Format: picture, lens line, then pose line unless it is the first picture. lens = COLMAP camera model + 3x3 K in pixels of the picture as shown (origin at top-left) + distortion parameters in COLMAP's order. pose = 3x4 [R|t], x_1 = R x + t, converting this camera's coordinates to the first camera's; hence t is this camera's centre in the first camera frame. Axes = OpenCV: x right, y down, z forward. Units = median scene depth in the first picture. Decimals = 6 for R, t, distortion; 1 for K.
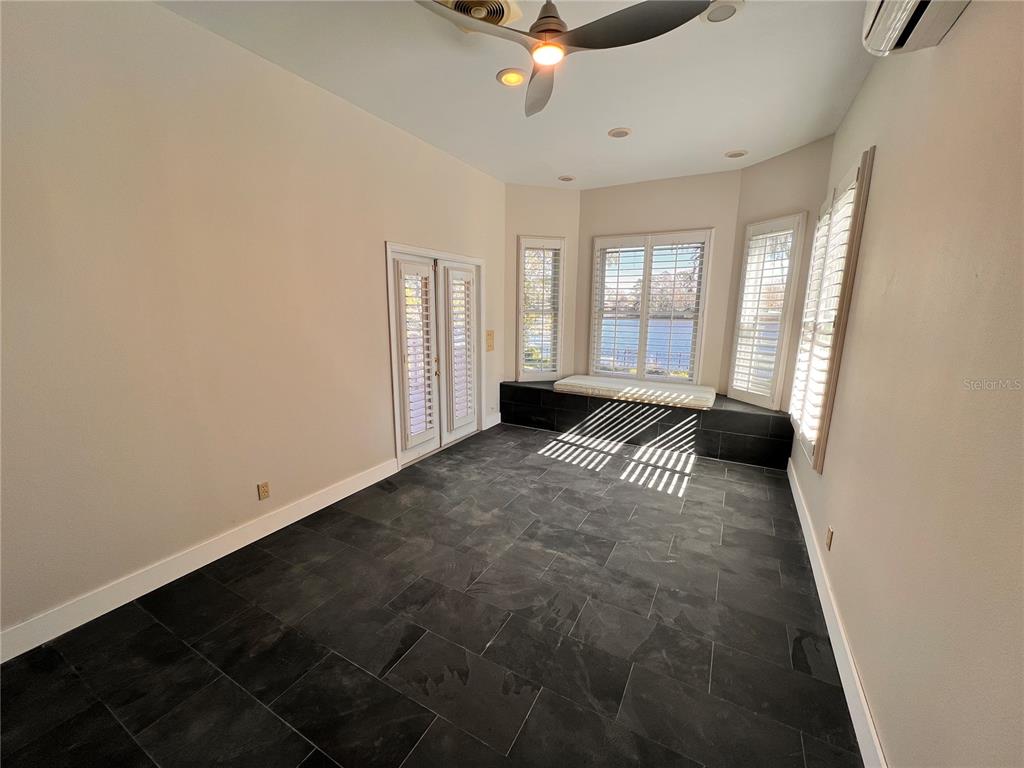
lens RADIAL K [[409.1, 0, 508.4], [0, 409.1, 385.2], [0, 0, 1]] dist [-0.001477, 0.000783]
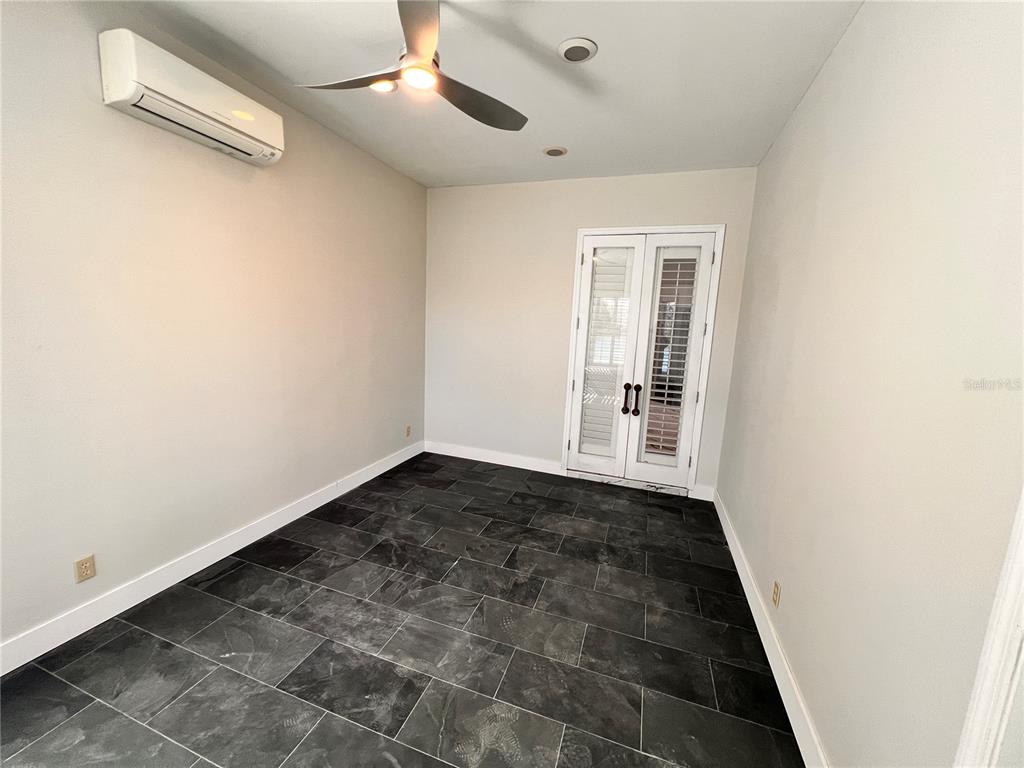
lens RADIAL K [[409.1, 0, 508.4], [0, 409.1, 385.2], [0, 0, 1]] dist [-0.001477, 0.000783]
pose [[-0.983849, -0.024976, -0.177249, 0.022241], [-0.083768, 0.939337, 0.332610, -0.240584], [0.158189, 0.342085, -0.926258, 1.152775]]
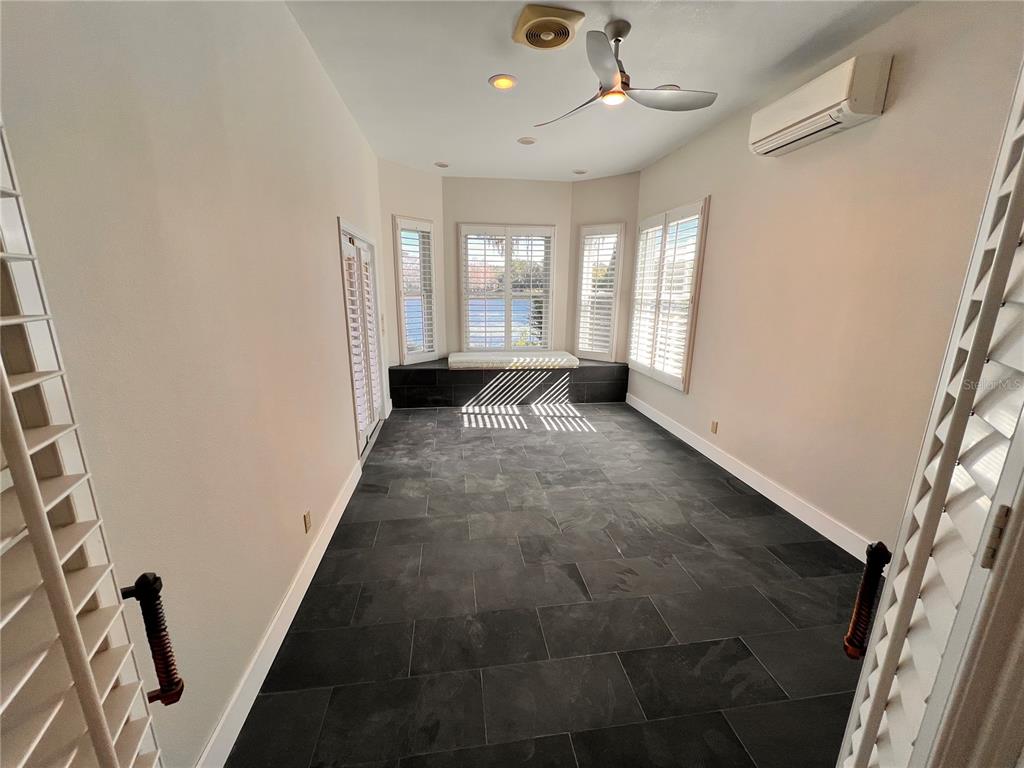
lens RADIAL K [[409.1, 0, 508.4], [0, 409.1, 385.2], [0, 0, 1]] dist [-0.001477, 0.000783]
pose [[0.798939, -0.143981, 0.583923, -0.555572], [0.112899, 0.989565, 0.089531, -0.032111], [-0.590721, -0.005605, 0.806857, 0.075708]]
